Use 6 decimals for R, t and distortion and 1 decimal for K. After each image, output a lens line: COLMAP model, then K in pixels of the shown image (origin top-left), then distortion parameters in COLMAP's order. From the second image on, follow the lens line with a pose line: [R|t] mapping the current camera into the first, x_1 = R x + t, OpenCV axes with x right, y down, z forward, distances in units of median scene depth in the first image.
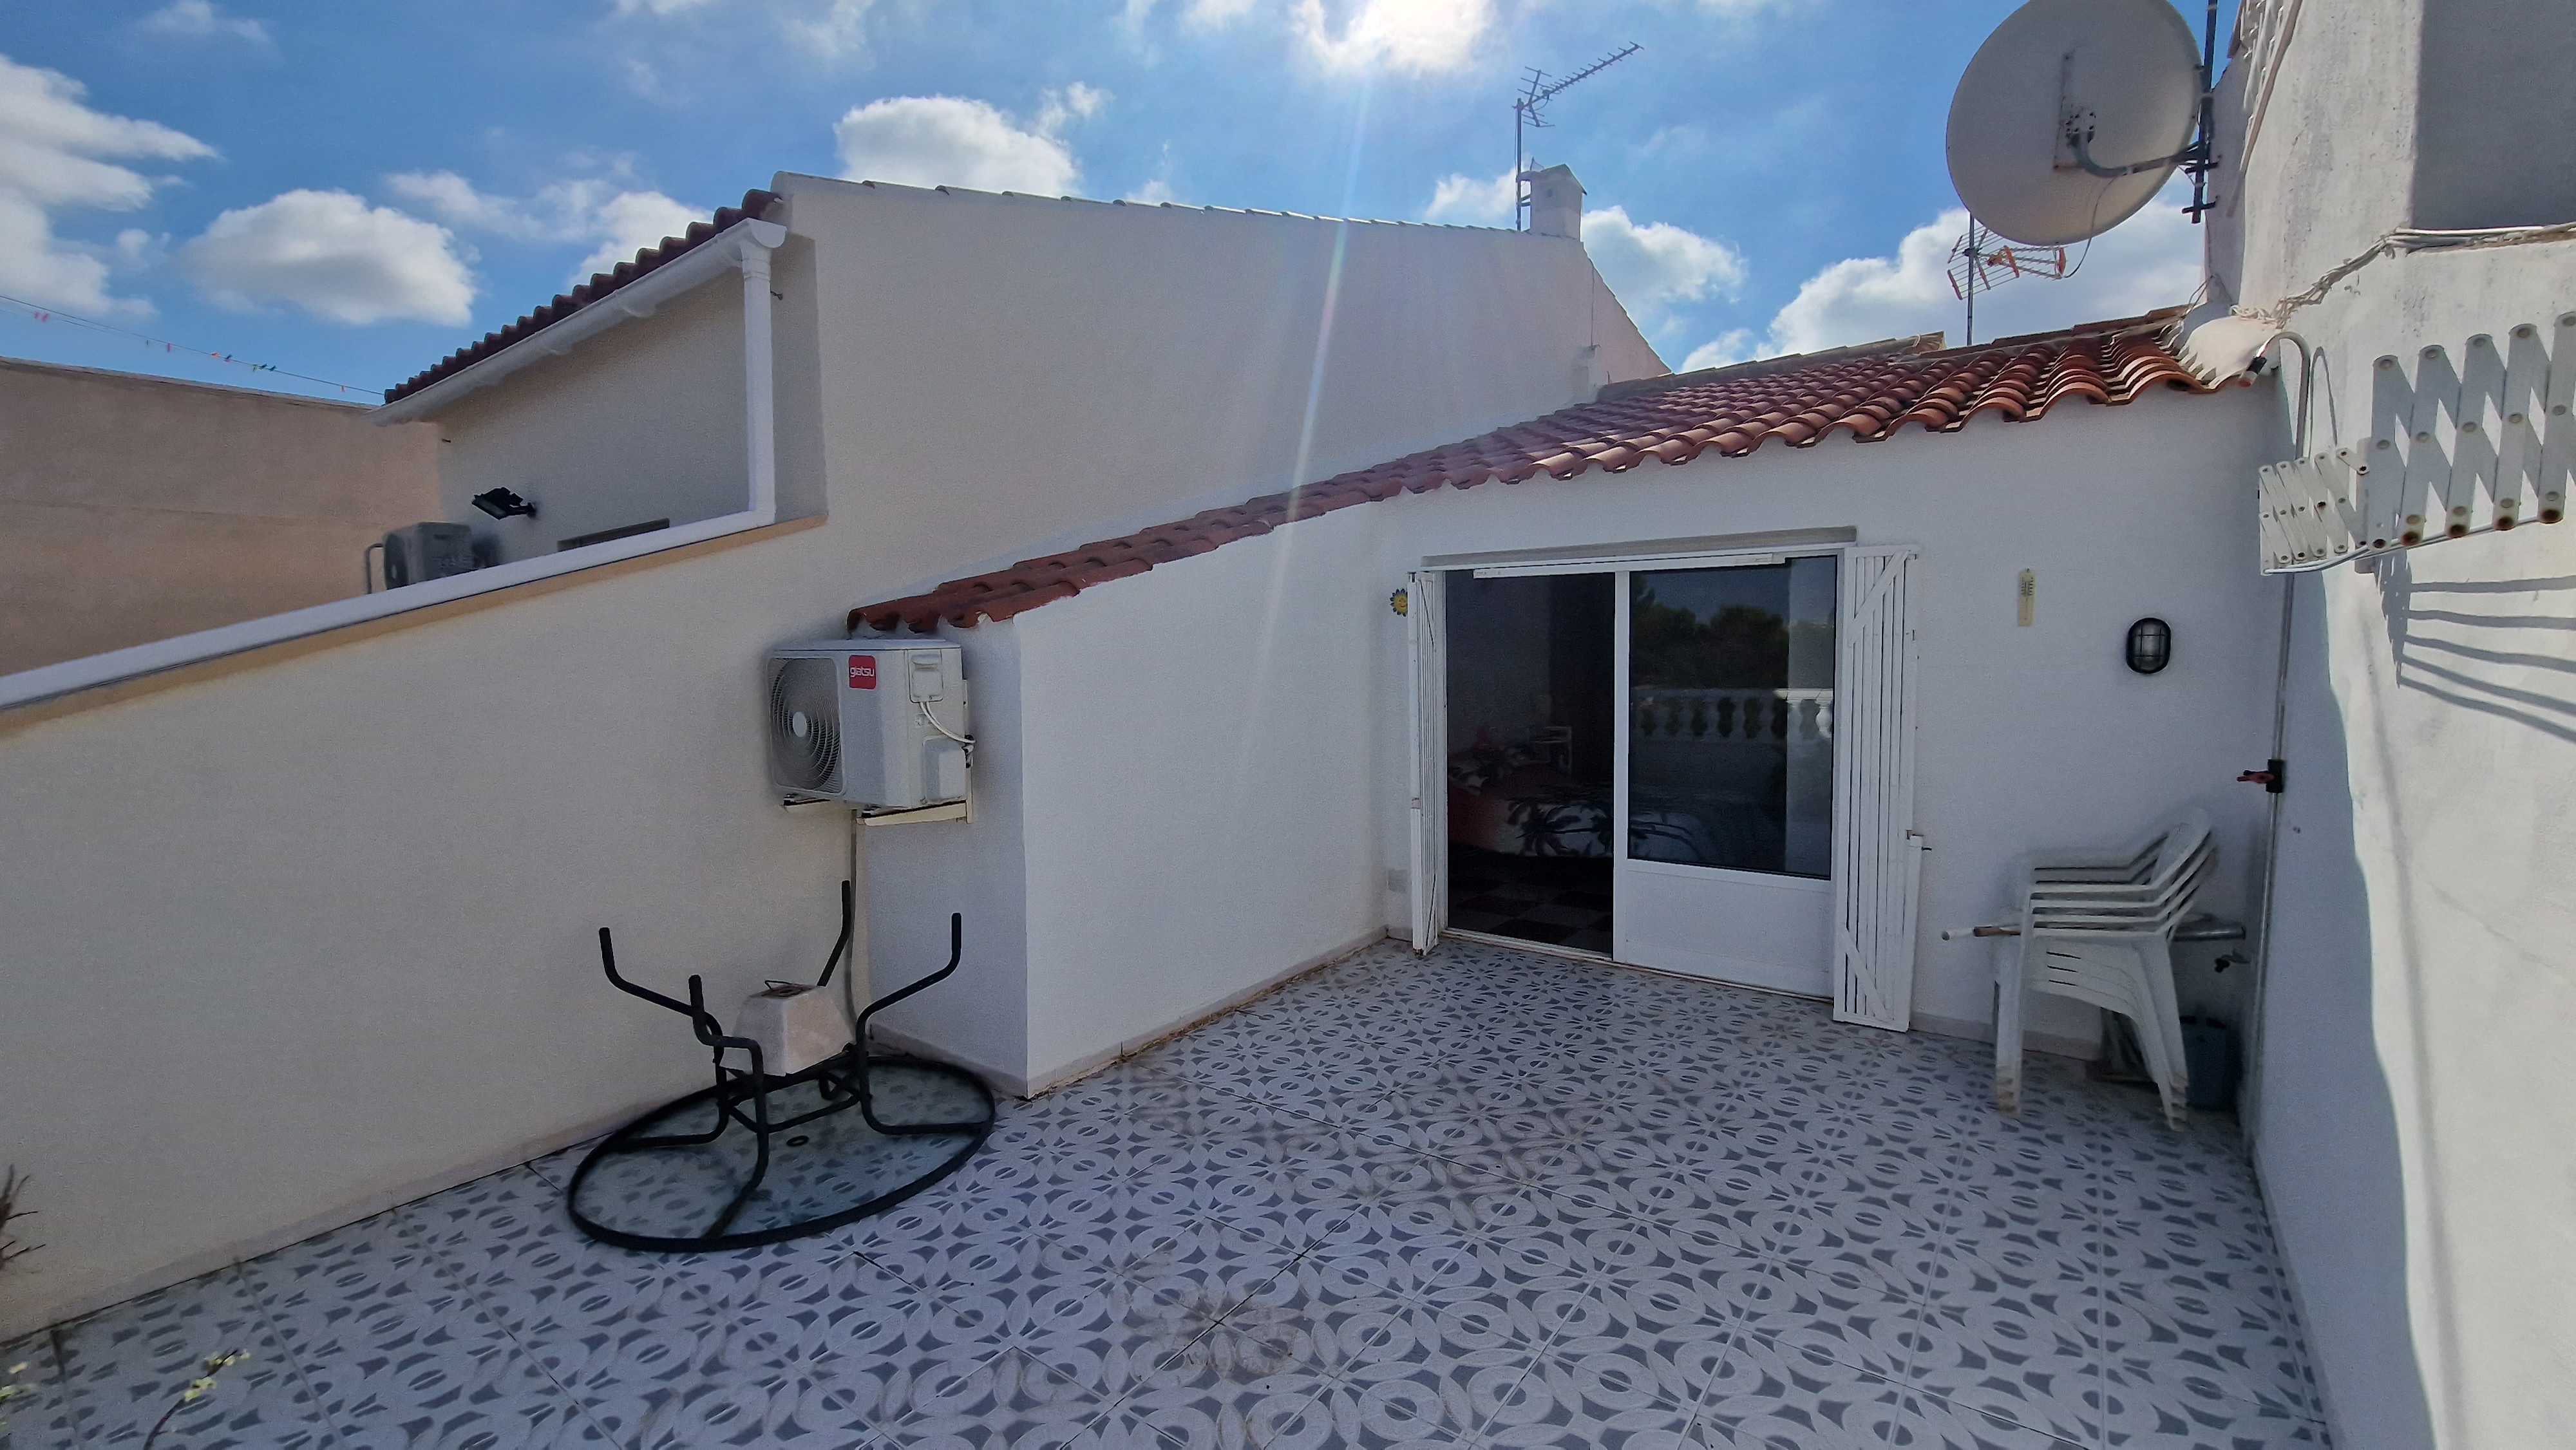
lens RADIAL K [[1055.1, 0, 1291.0], [0, 1055.1, 725.4], [0, 0, 1]] dist [0.003623, -0.003675]
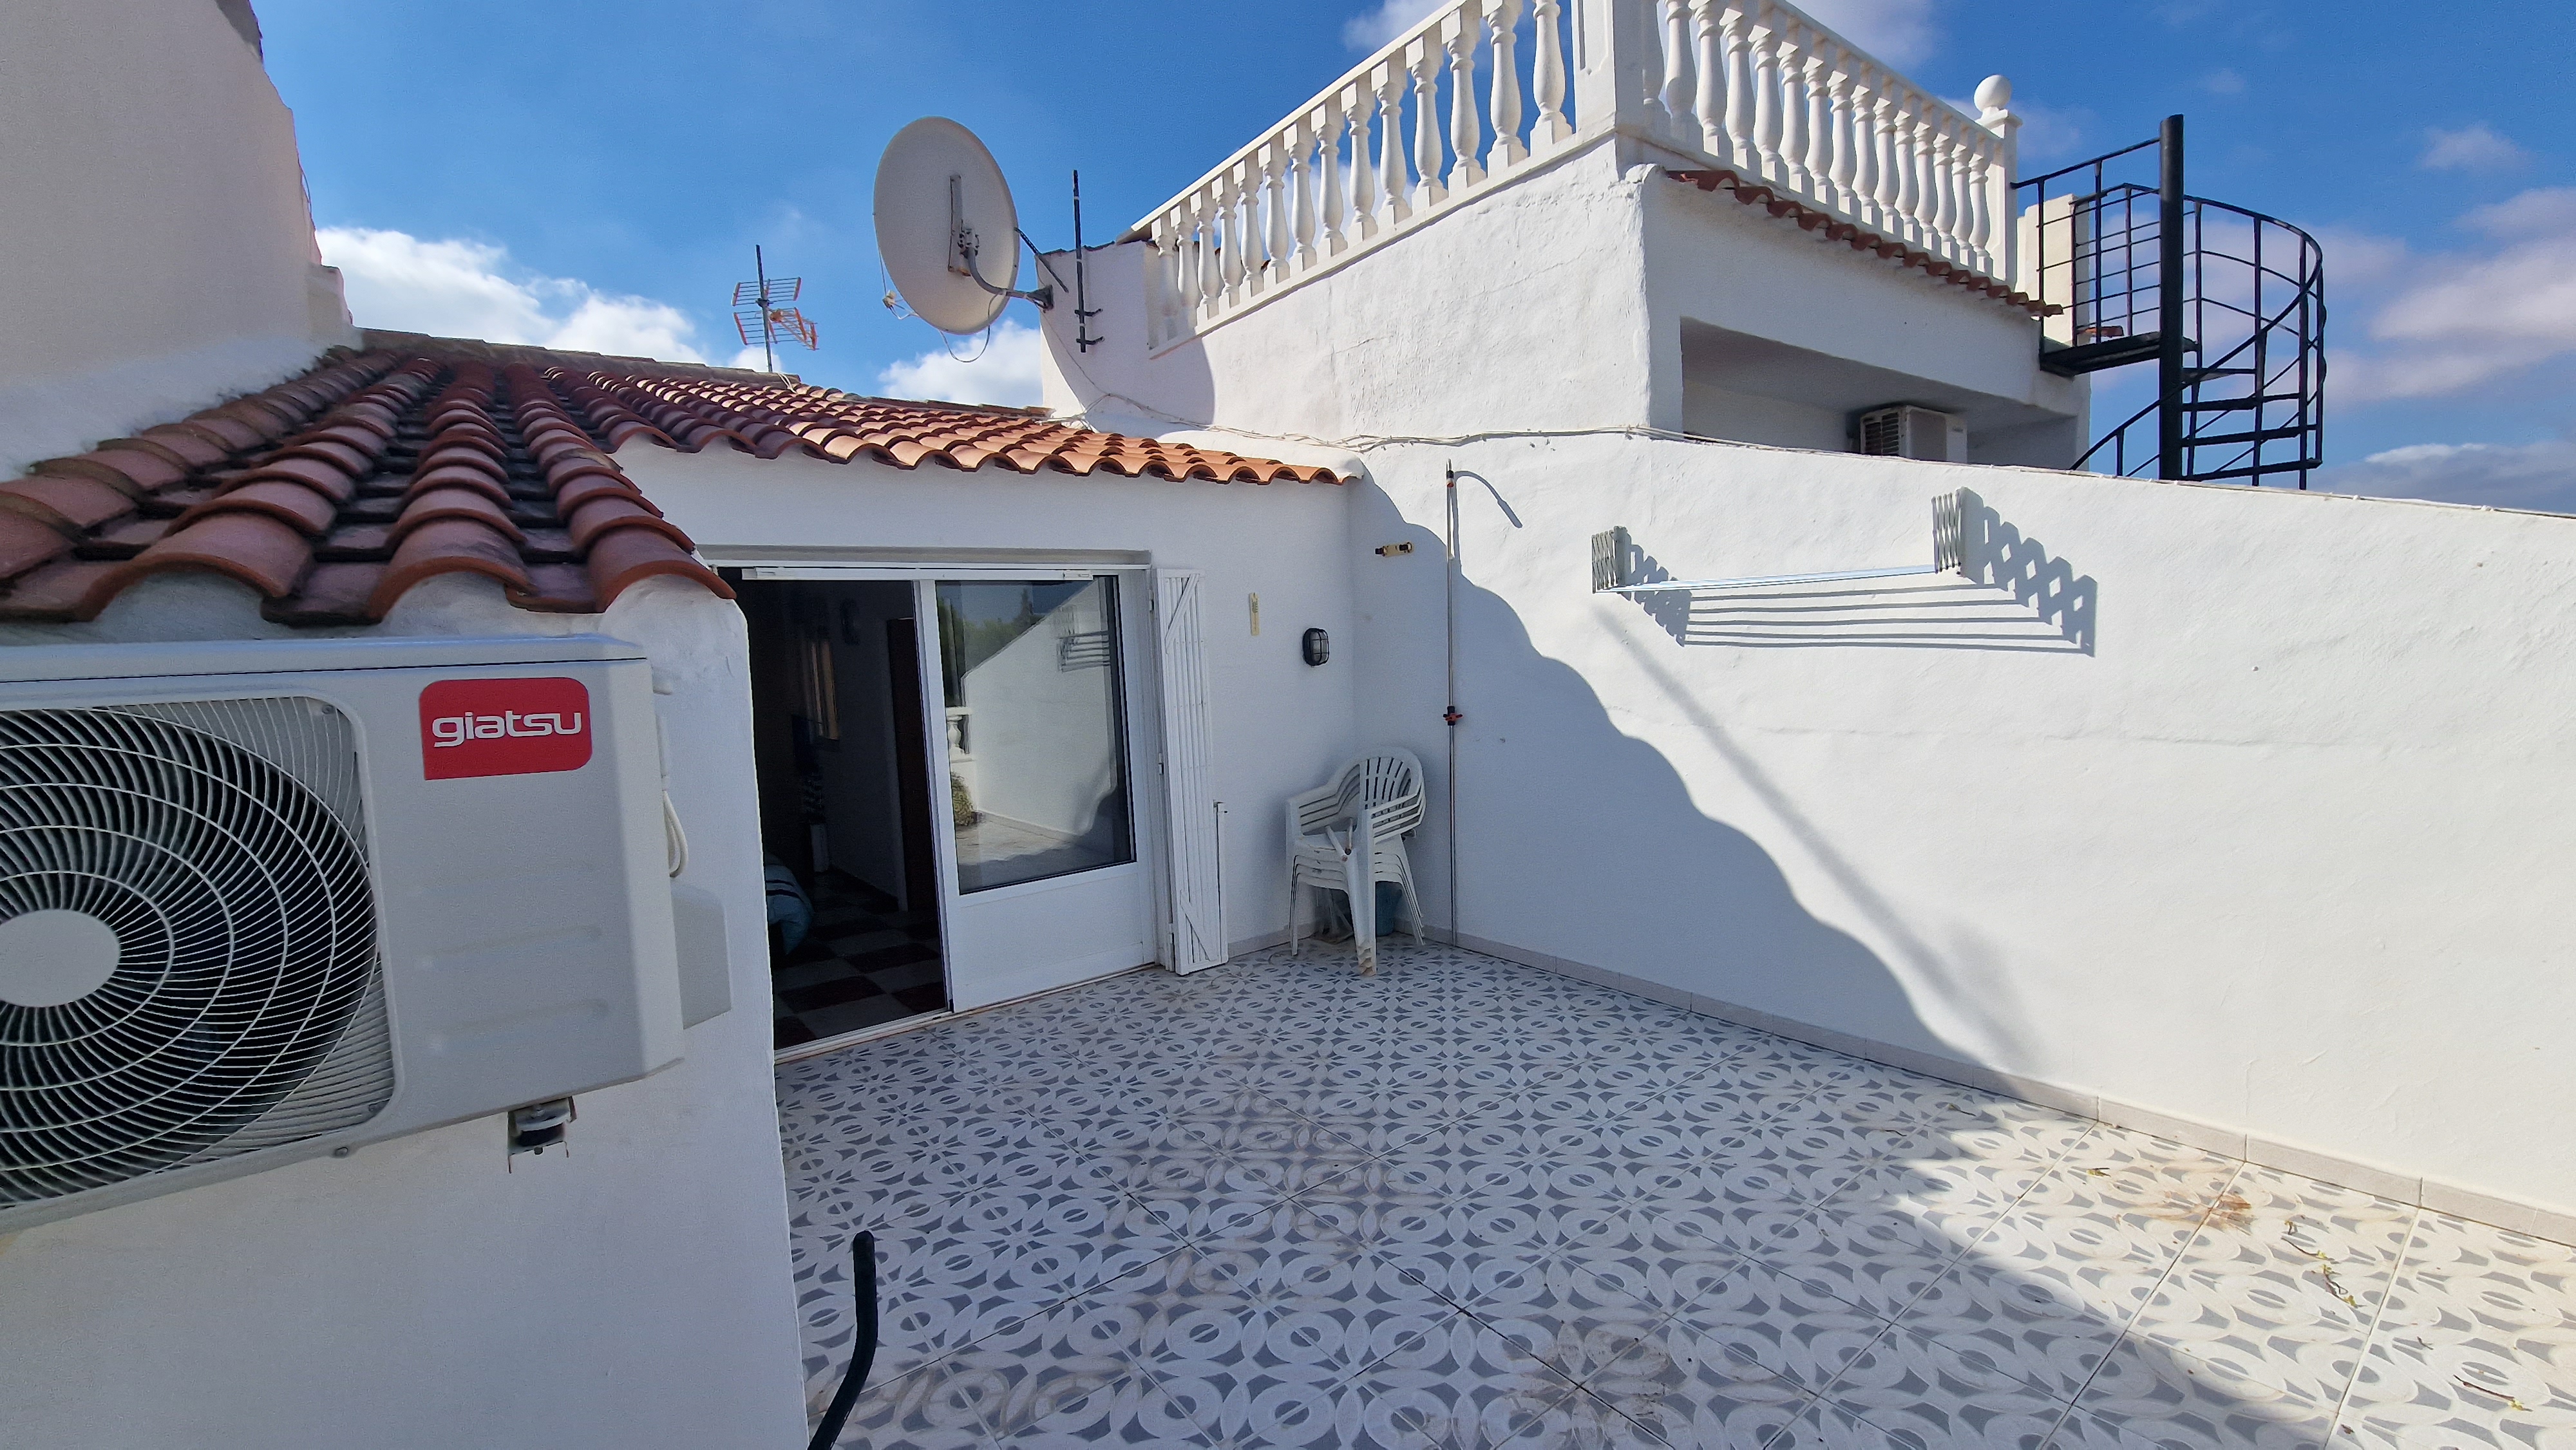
lens RADIAL K [[1055.1, 0, 1288.4], [0, 1055.1, 721.3], [0, 0, 1]] dist [0.003623, -0.003675]
pose [[0.273848, -0.070571, 0.959180, -0.683329], [0.118442, 0.992188, 0.039184, -0.036221], [-0.954452, 0.102876, 0.280067, 0.671167]]
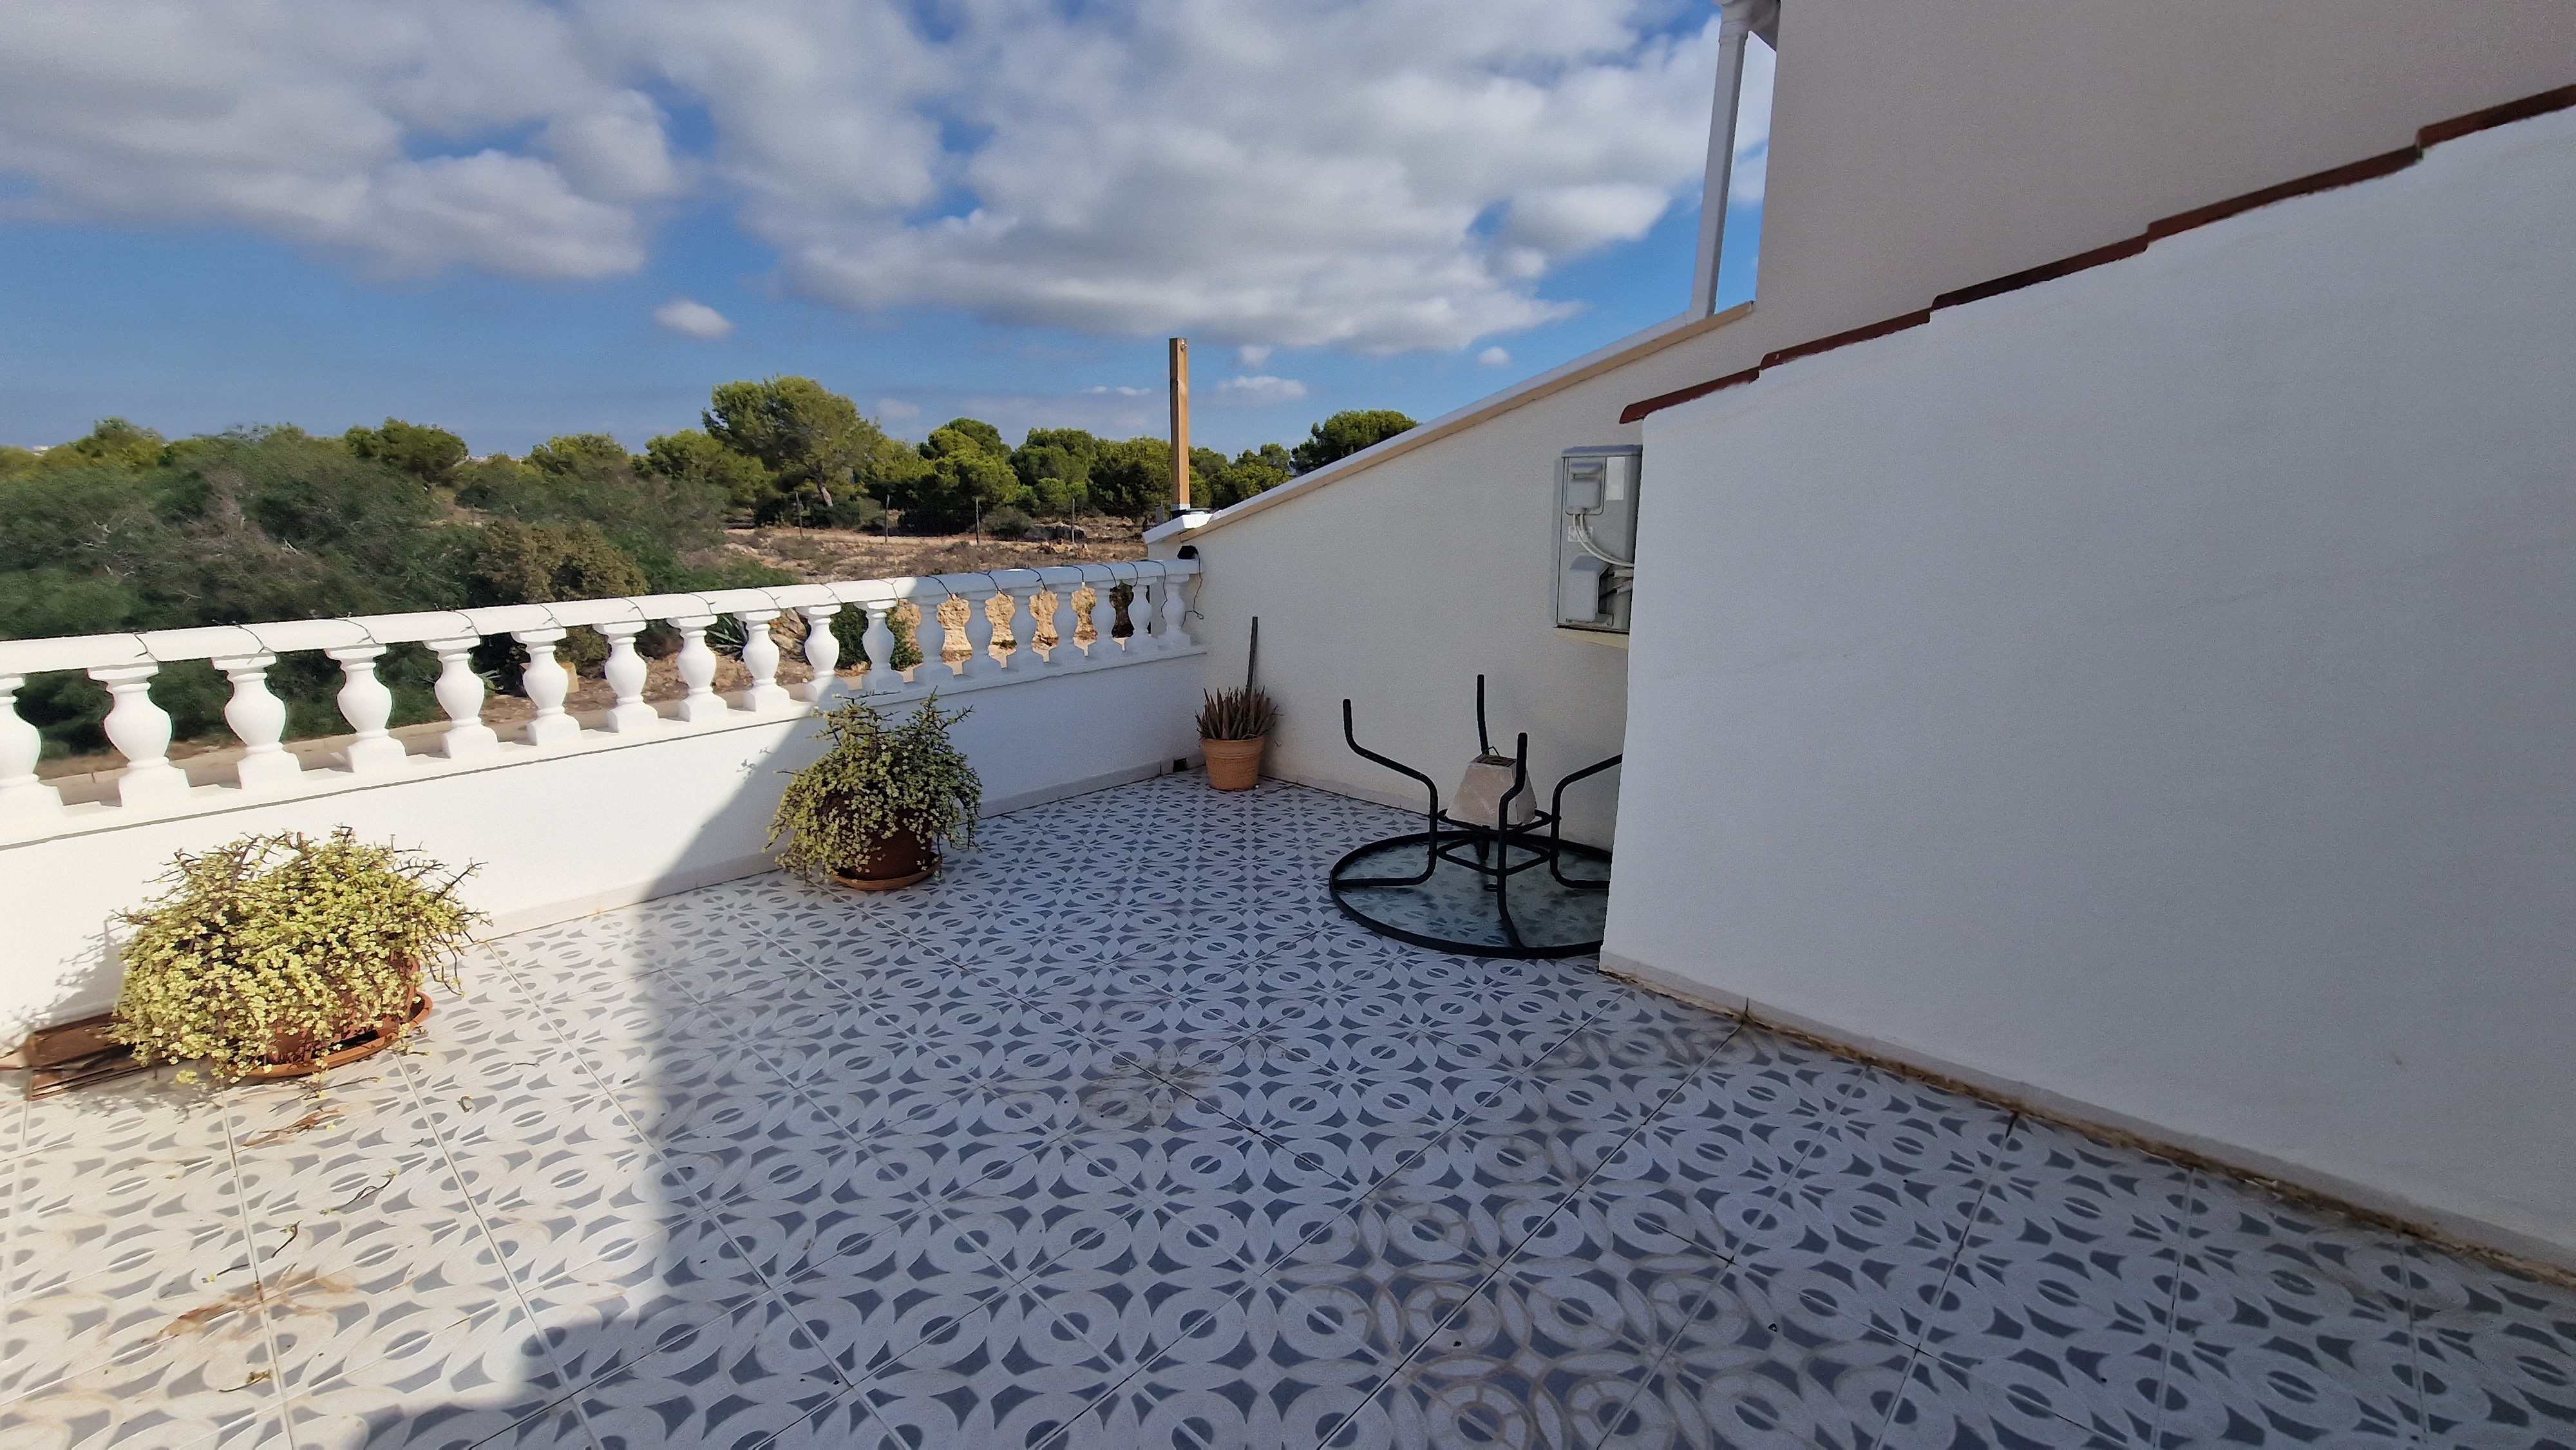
lens RADIAL K [[1055.1, 0, 1294.7], [0, 1055.1, 702.5], [0, 0, 1]] dist [0.003623, -0.003675]
pose [[-0.088683, 0.223451, -0.970672, 0.654410], [-0.075027, 0.970245, 0.230207, -0.061260], [0.993230, 0.093242, -0.069280, 0.850130]]
